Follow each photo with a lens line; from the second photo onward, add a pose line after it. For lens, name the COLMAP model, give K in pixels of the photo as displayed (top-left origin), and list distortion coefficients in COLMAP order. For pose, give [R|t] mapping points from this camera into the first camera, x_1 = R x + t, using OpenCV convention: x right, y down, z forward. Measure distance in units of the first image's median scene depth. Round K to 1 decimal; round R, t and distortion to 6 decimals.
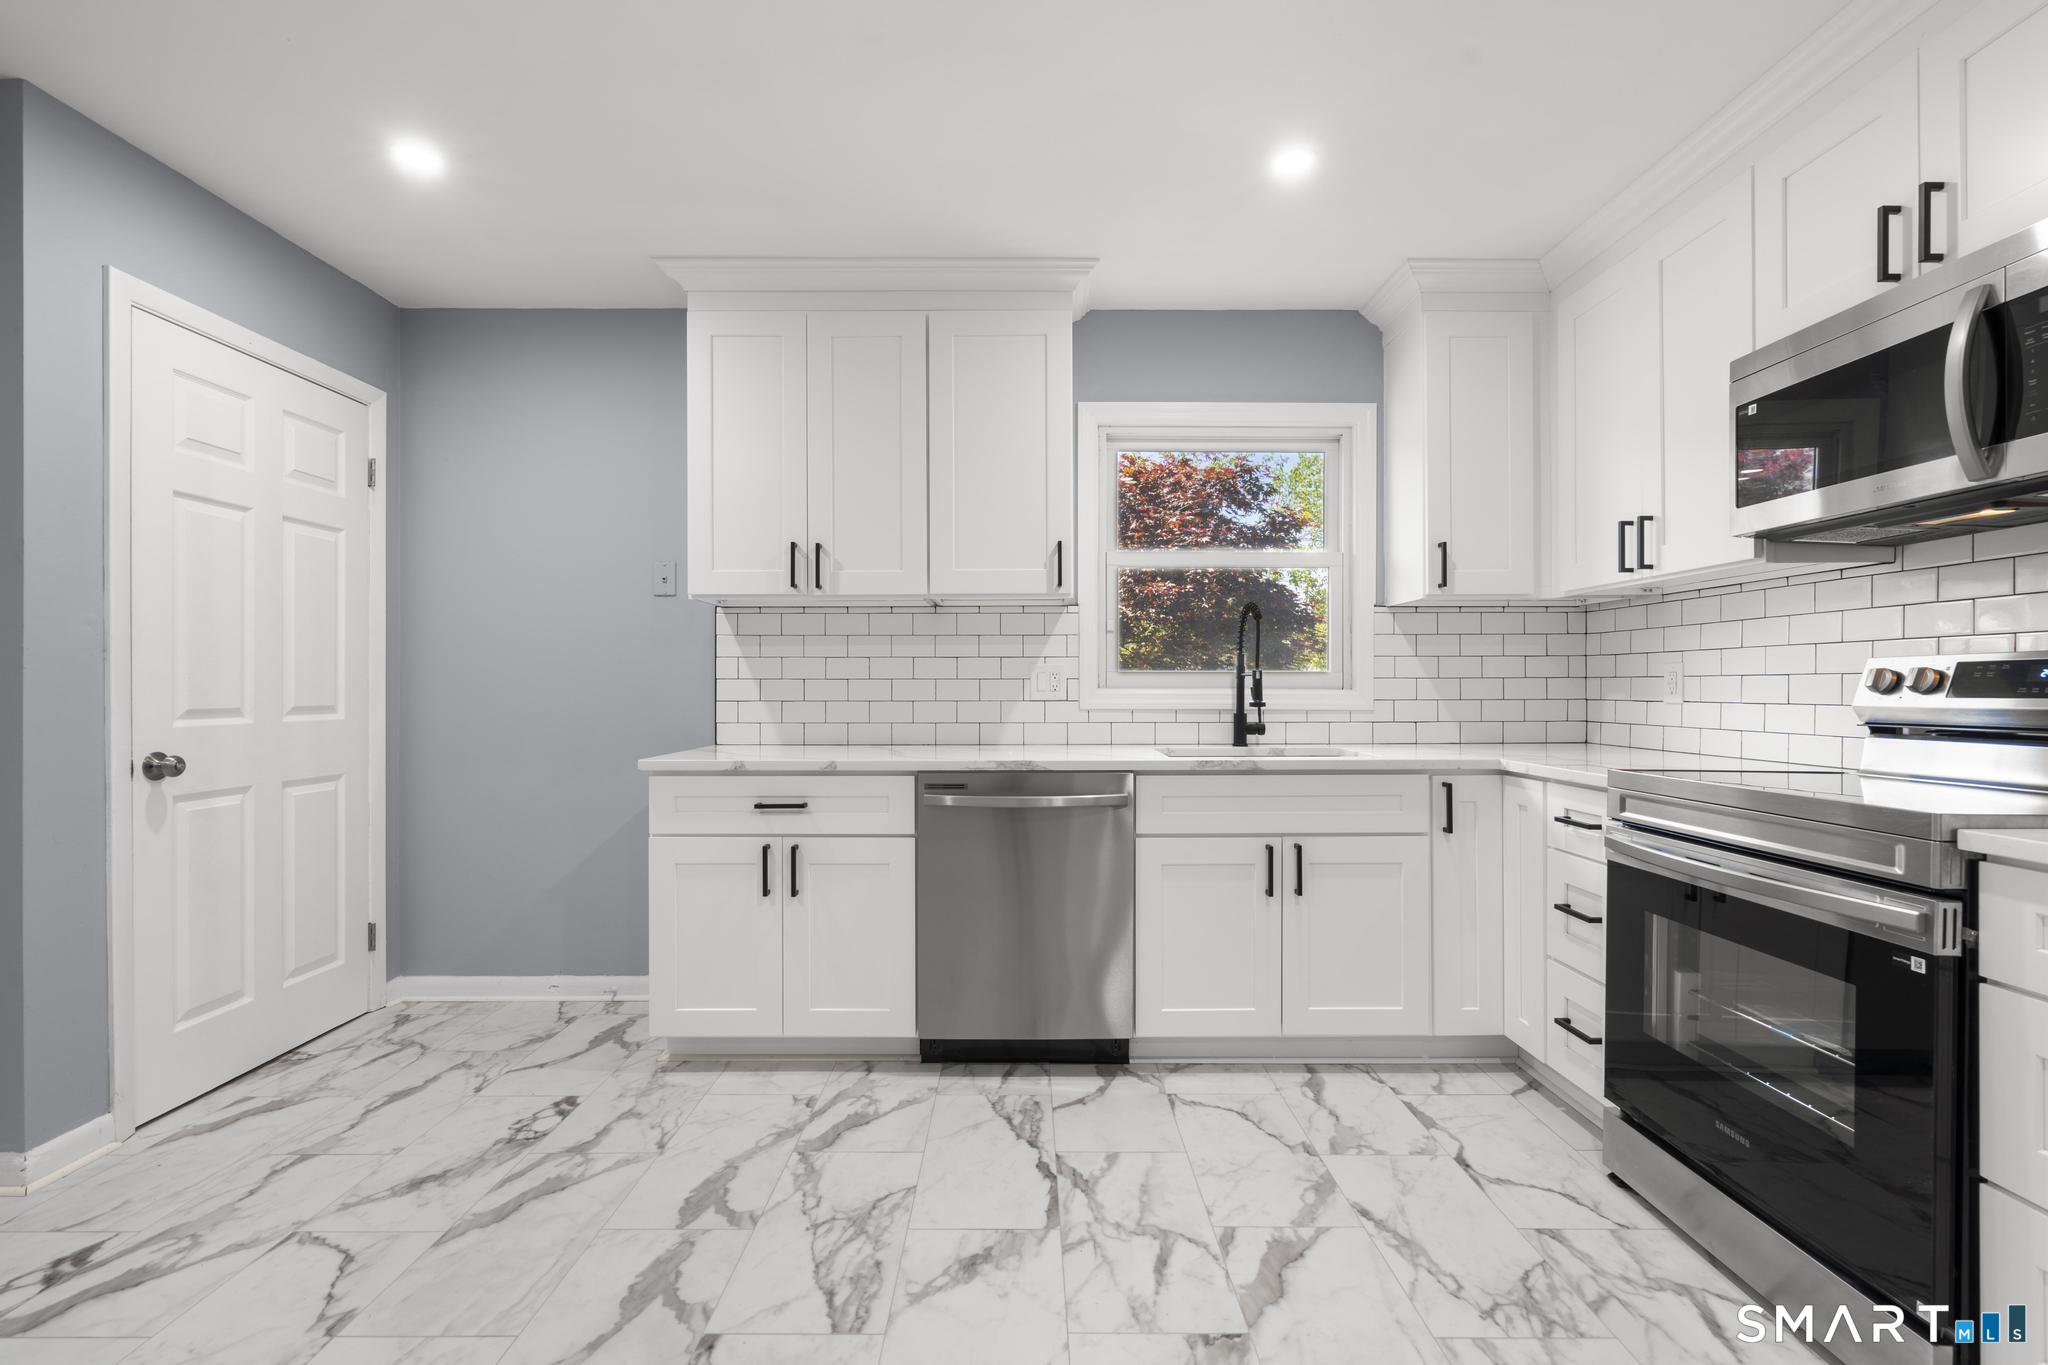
lens RADIAL K [[914.4, 0, 1024.6], [0, 914.4, 687.7], [0, 0, 1]] dist [-0.005298, 0.000860]
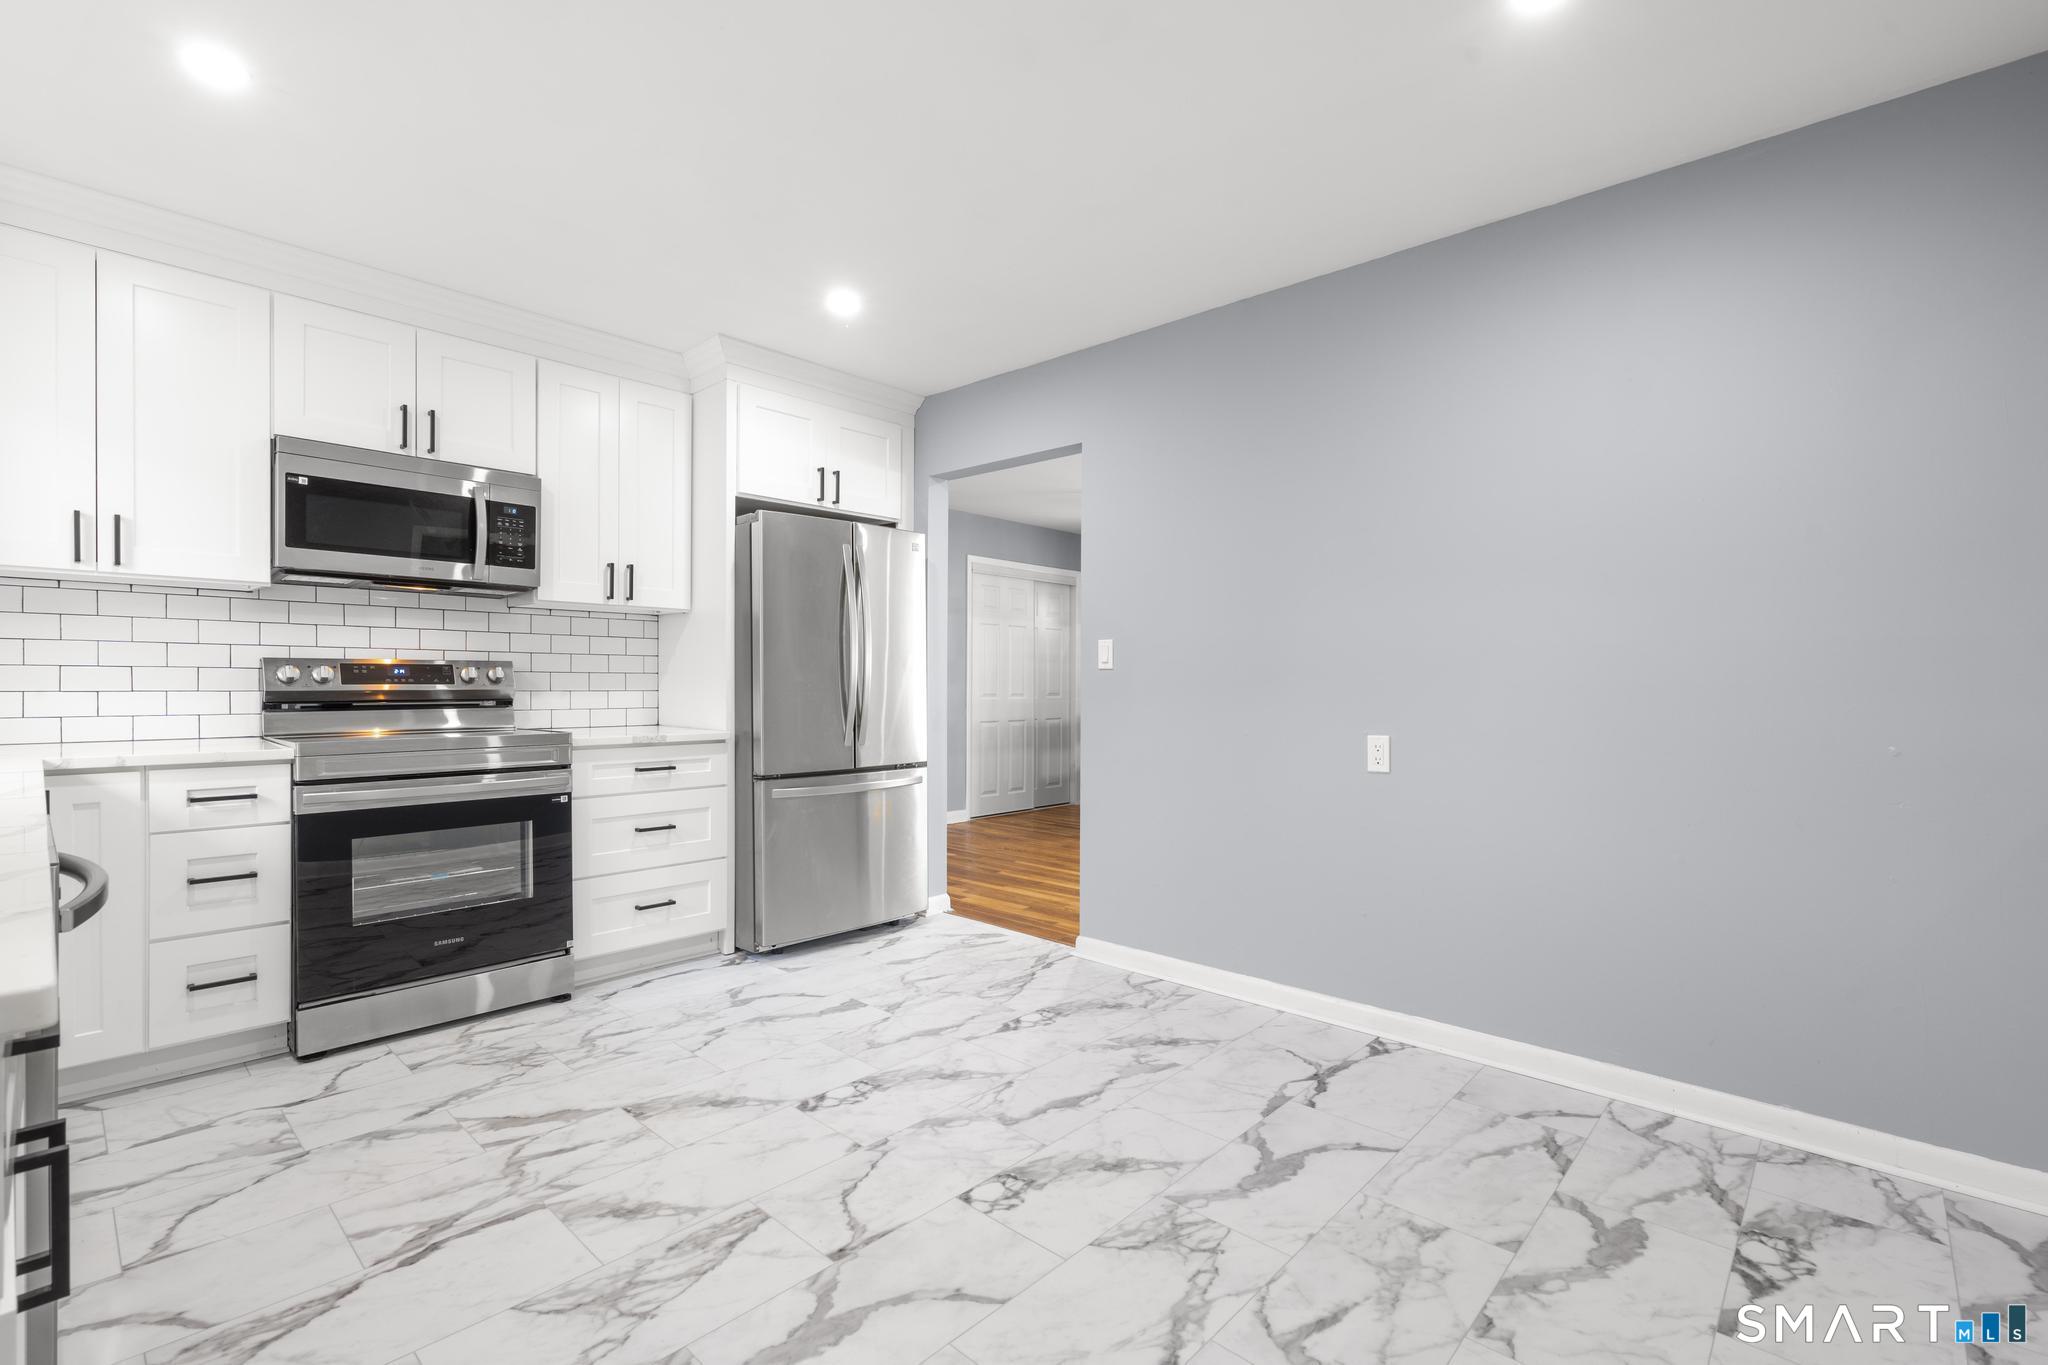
lens RADIAL K [[914.4, 0, 1024.6], [0, 914.4, 687.7], [0, 0, 1]] dist [-0.005298, 0.000860]
pose [[-0.732058, -0.007773, 0.681197, -0.776826], [-0.004218, 0.999967, 0.006877, 0.000164], [-0.681229, 0.002161, -0.732067, 1.009711]]
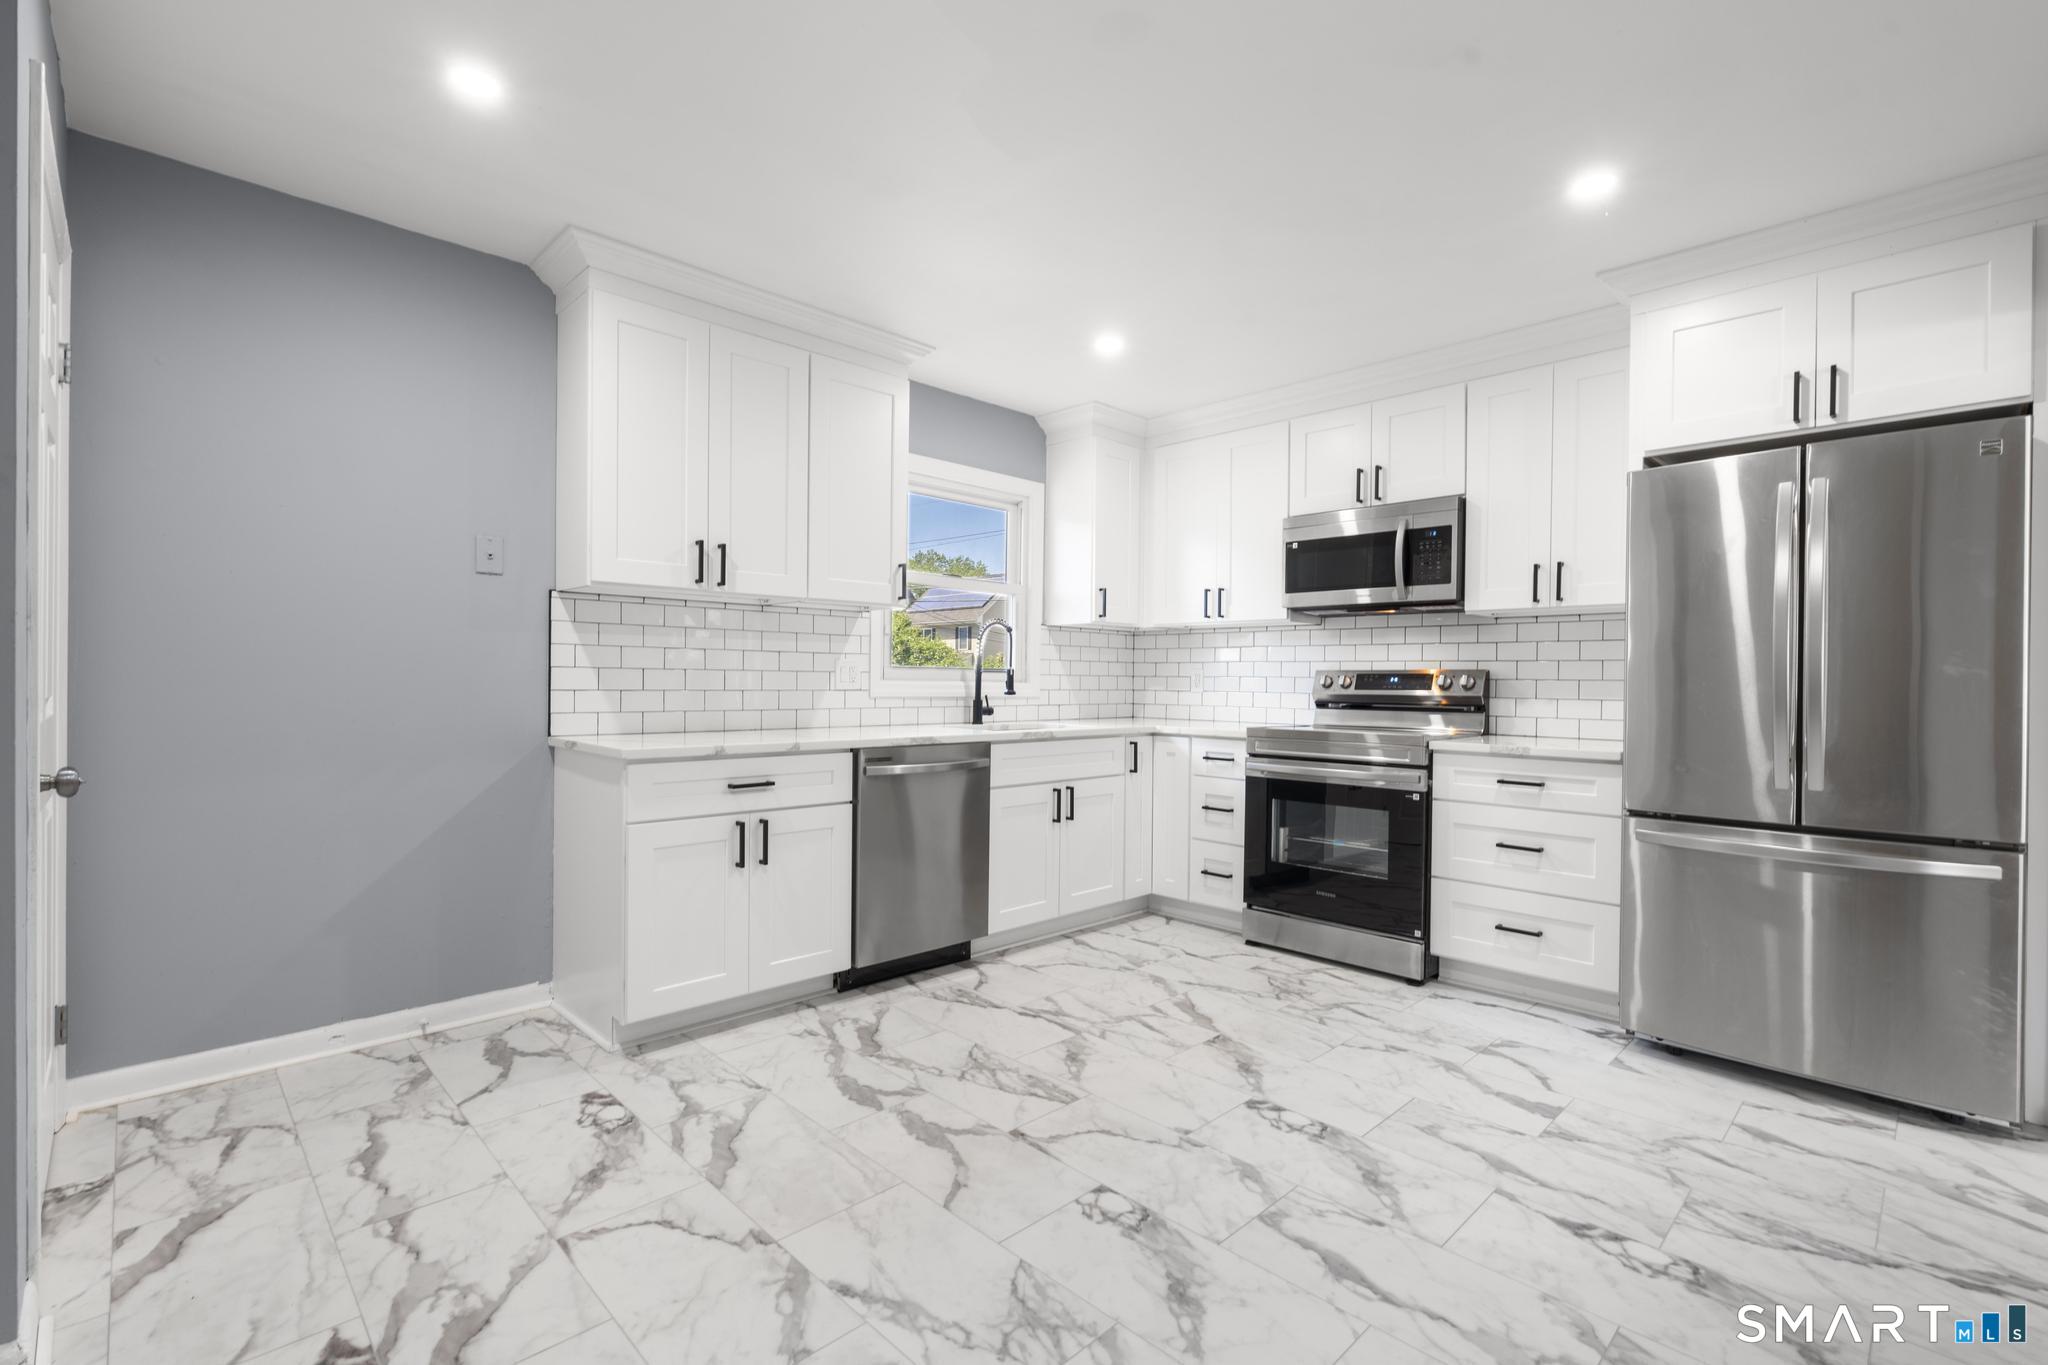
lens RADIAL K [[914.4, 0, 1024.6], [0, 914.4, 687.7], [0, 0, 1]] dist [-0.005298, 0.000860]
pose [[0.716408, 0.003480, 0.697673, -0.814375], [-0.010879, 0.999922, 0.006184, 0.001139], [-0.697597, -0.012020, 0.716389, -0.022245]]
